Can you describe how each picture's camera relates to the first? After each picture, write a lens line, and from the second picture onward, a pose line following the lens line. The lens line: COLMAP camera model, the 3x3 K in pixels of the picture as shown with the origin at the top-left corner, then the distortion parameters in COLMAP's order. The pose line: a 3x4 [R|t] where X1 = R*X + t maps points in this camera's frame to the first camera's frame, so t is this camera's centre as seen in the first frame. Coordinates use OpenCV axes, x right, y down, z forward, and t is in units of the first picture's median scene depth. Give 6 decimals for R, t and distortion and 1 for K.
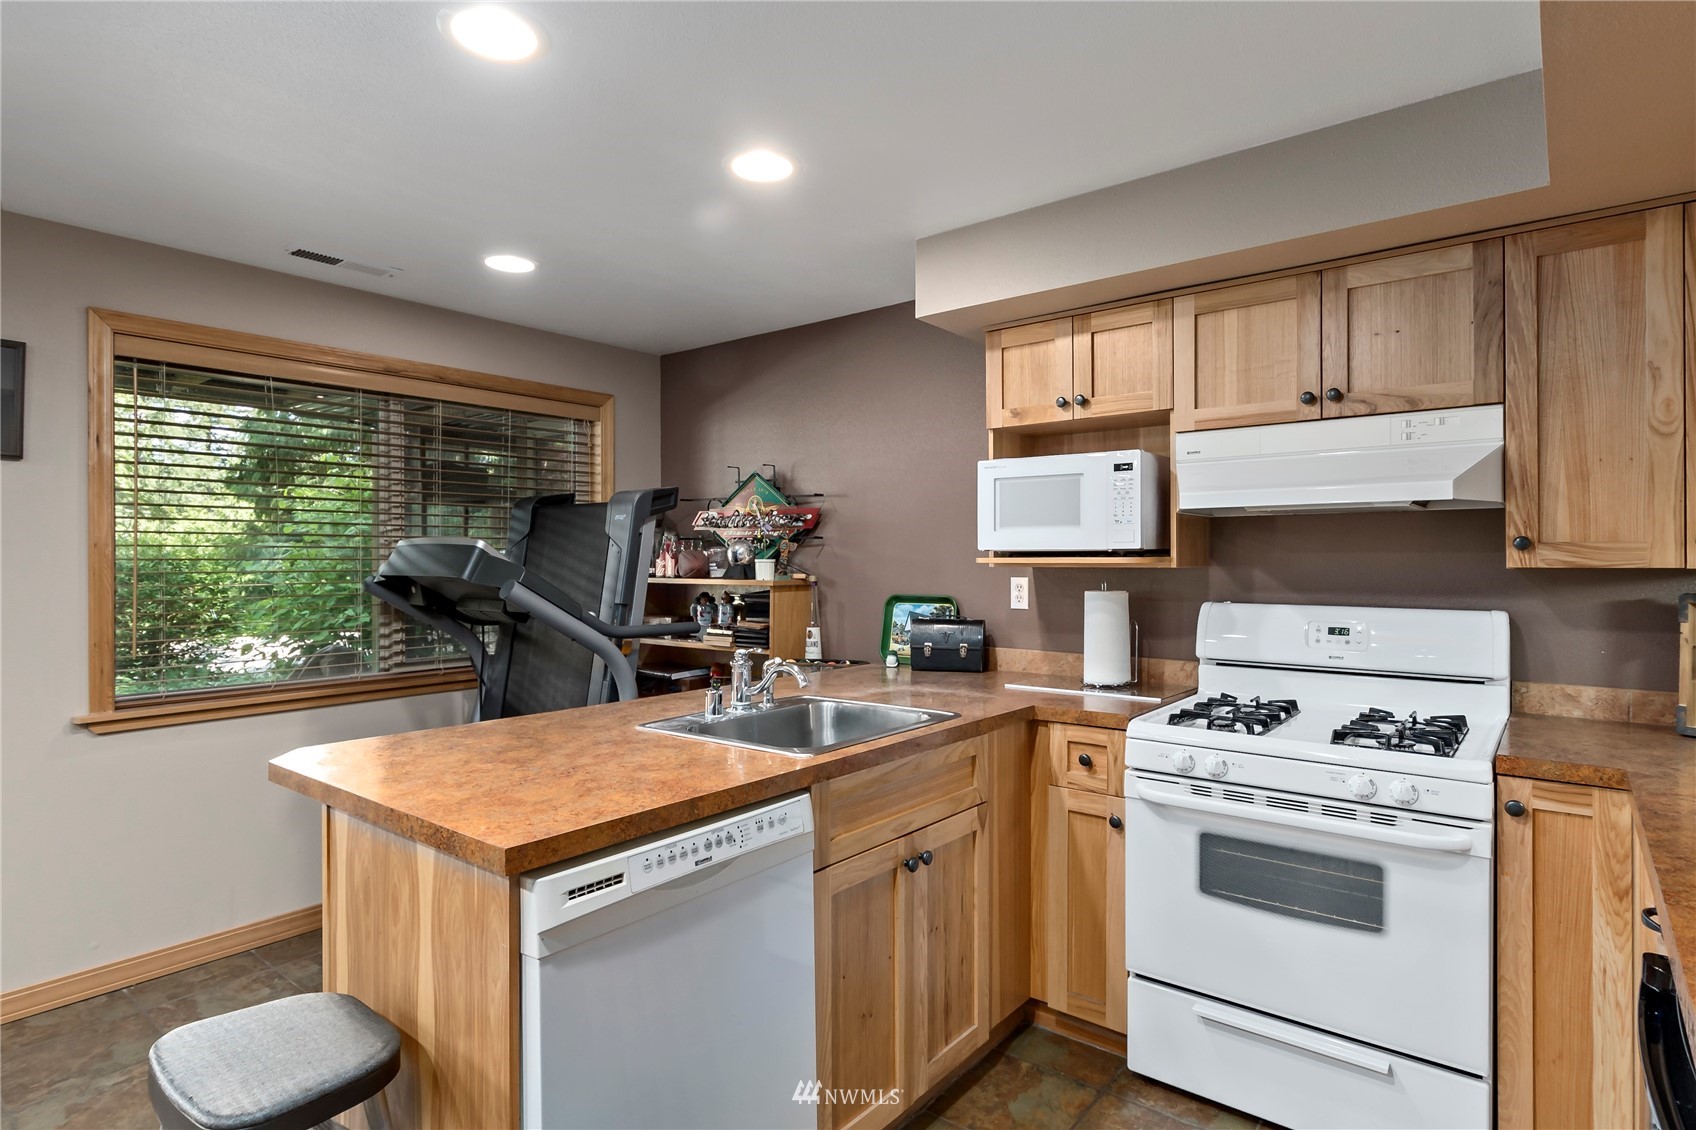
lens RADIAL K [[898.1, 0, 848.0], [0, 898.1, 565.0], [0, 0, 1]] dist [0.000900, 0.000438]
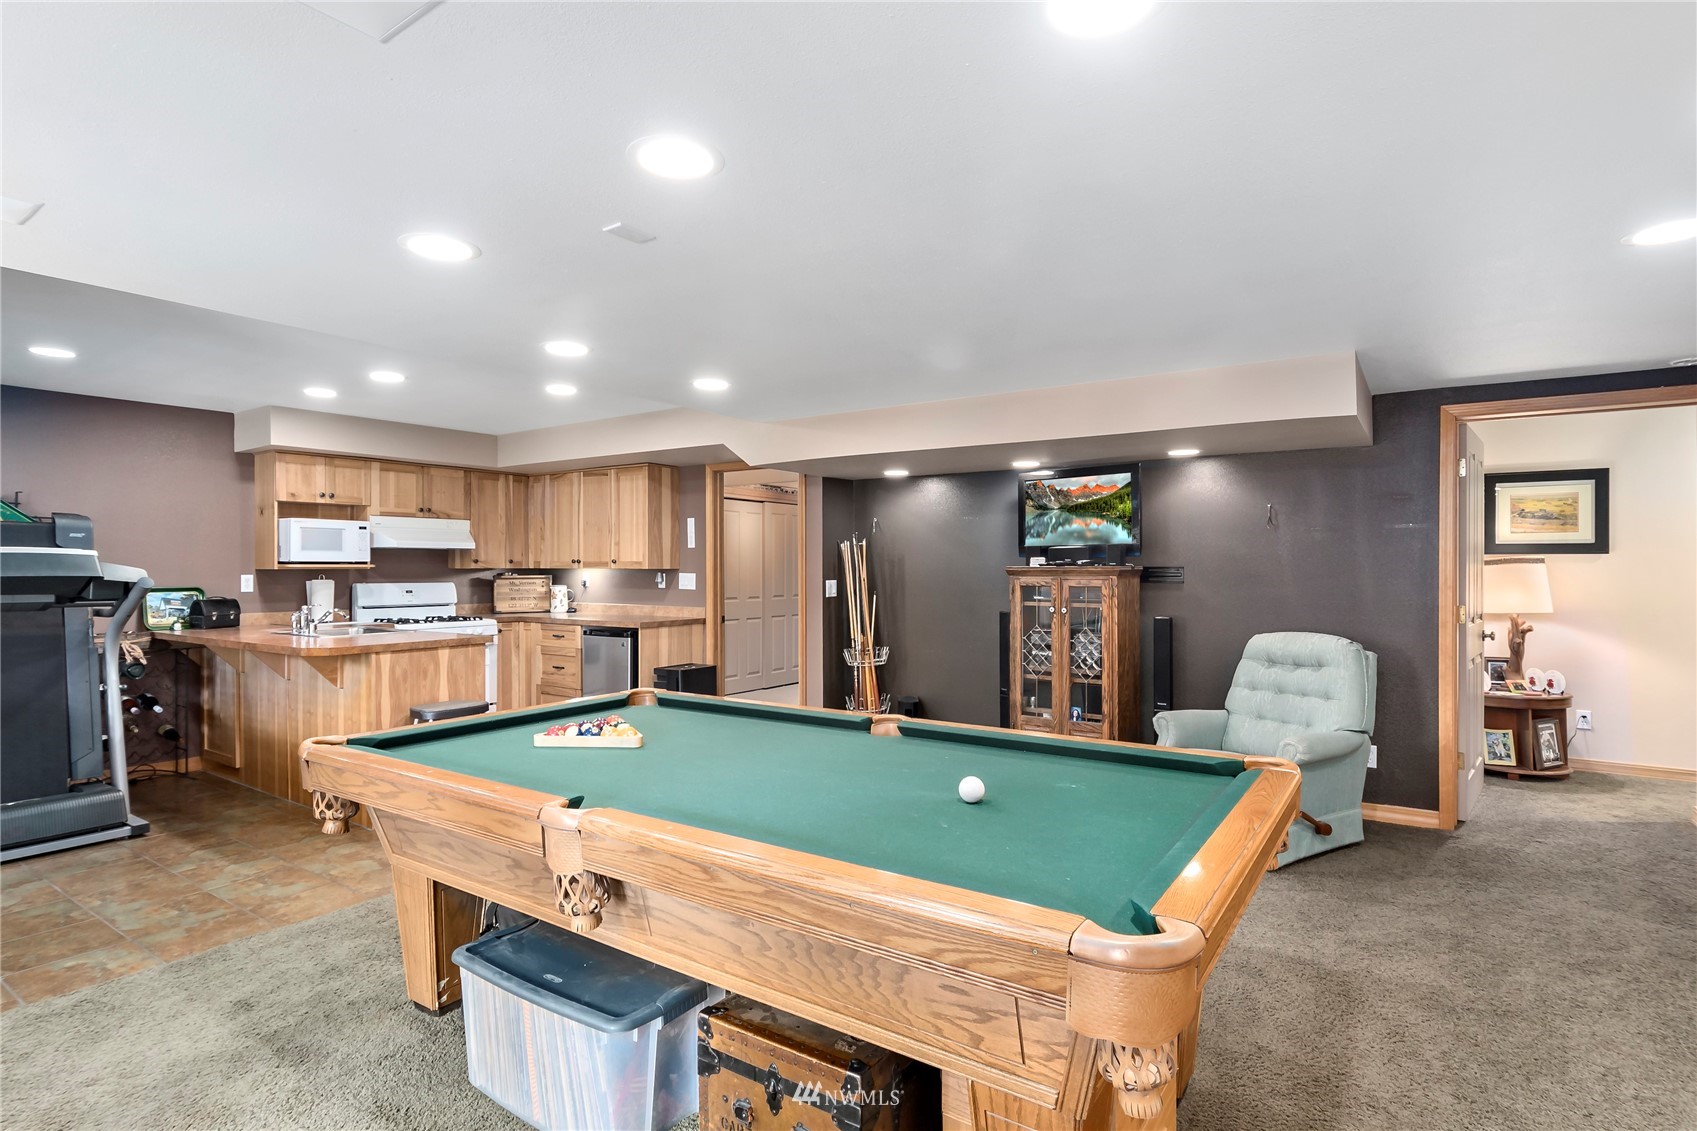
lens RADIAL K [[850.0, 0, 848.5], [0, 850.0, 565.5], [0, 0, 1]] dist [0.000268, 0.000049]
pose [[-0.072558, 0.006100, 0.997346, -2.151502], [0.007980, 0.999953, -0.005536, 0.017836], [-0.997332, 0.007557, -0.072604, -0.156560]]
